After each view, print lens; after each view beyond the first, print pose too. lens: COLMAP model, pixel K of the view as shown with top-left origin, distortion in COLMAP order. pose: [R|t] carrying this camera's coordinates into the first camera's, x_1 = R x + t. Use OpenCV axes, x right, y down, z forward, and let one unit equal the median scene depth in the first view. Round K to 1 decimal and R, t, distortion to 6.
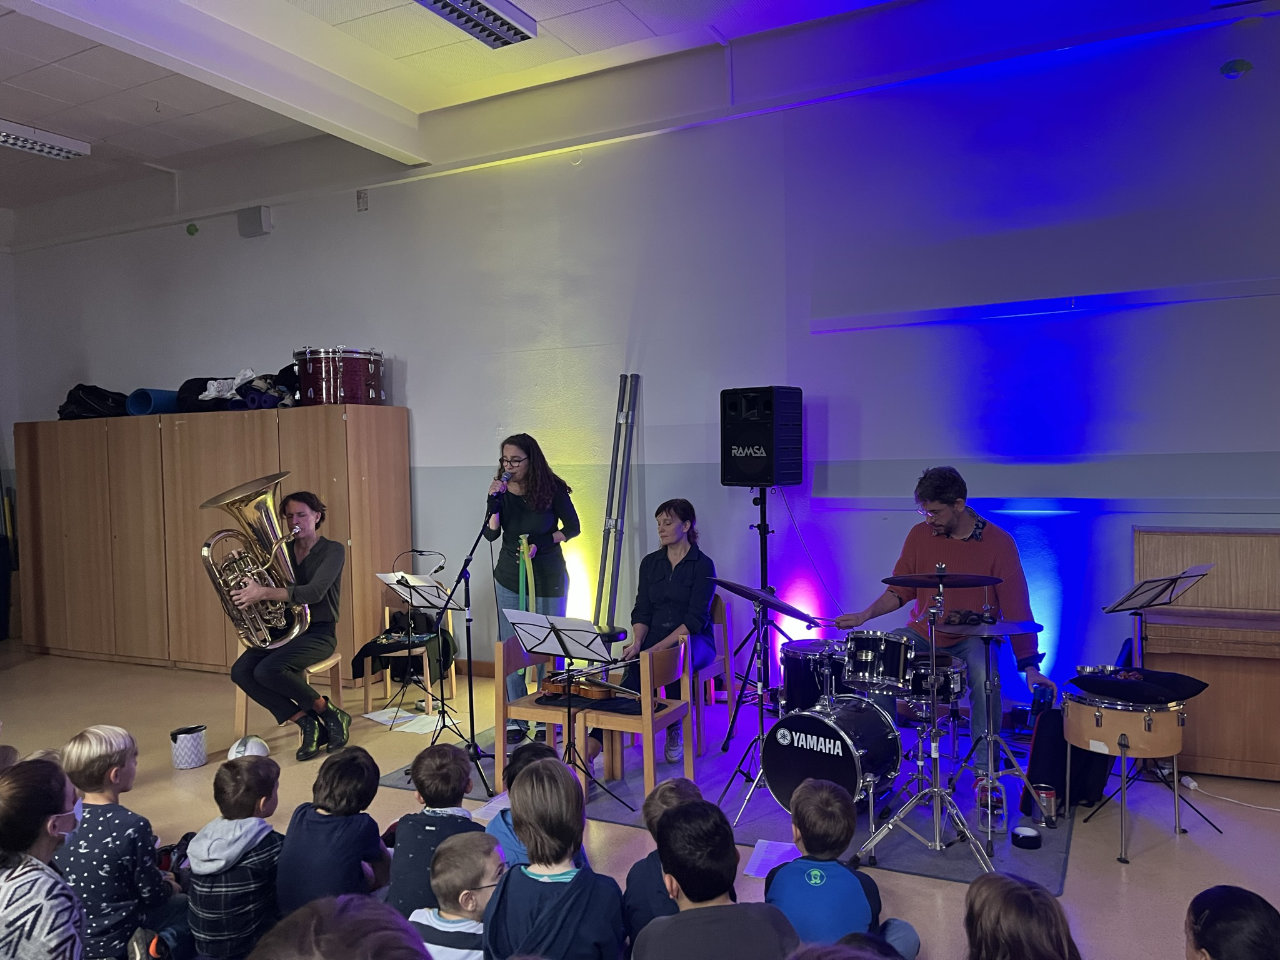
lens RADIAL K [[1179.2, 0, 640.3], [0, 1179.2, 478.8], [0, 0, 1]] dist [0.121739, -0.179081]
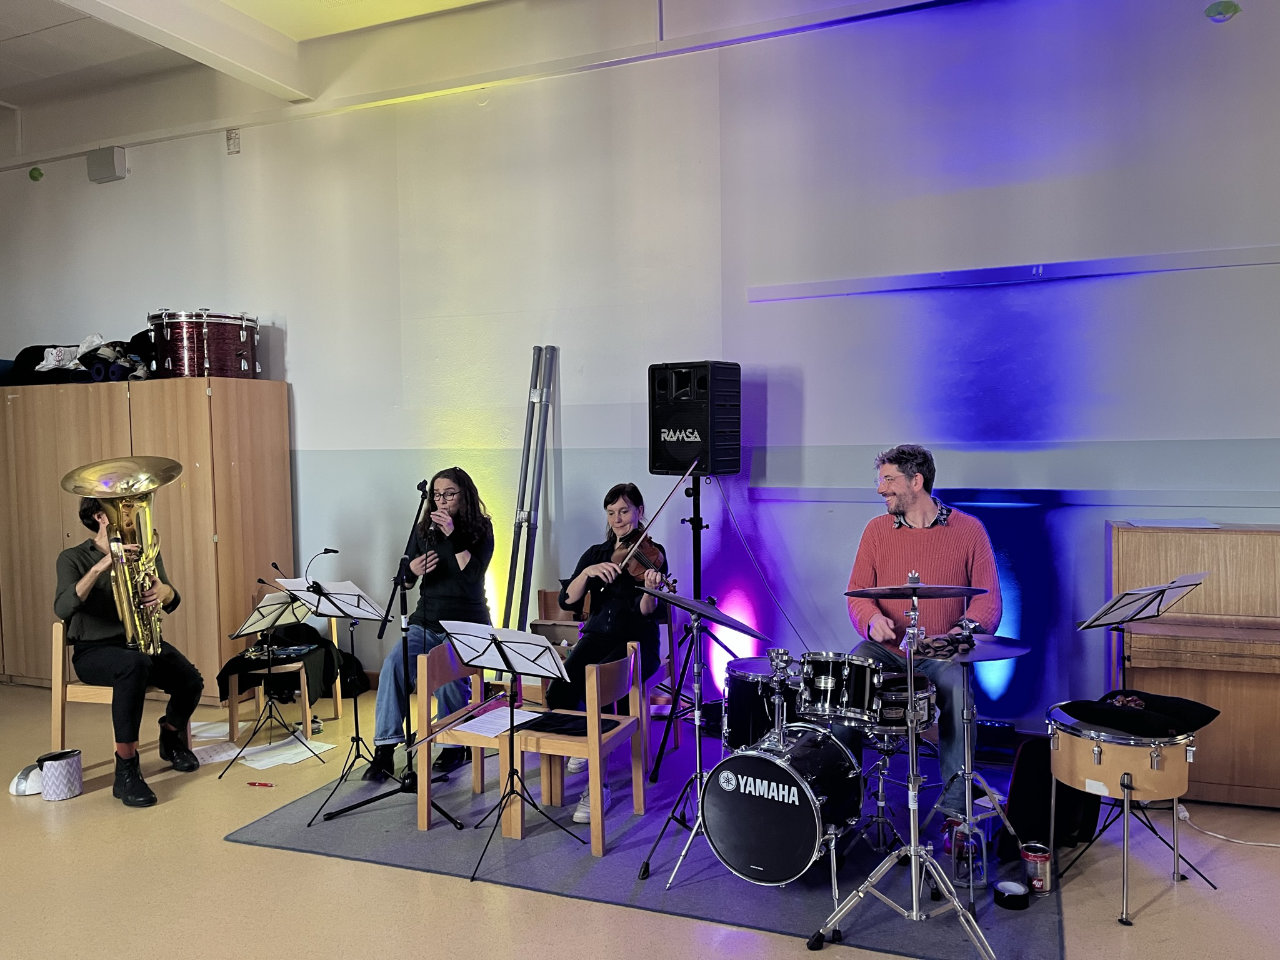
lens RADIAL K [[1179.2, 0, 640.3], [0, 1179.2, 478.8], [0, 0, 1]] dist [0.121739, -0.179081]
pose [[0.997553, 0.002884, 0.069860, 0.001056], [-0.003971, 0.999873, 0.015426, -0.004327], [-0.069806, -0.015666, 0.997438, 0.129103]]
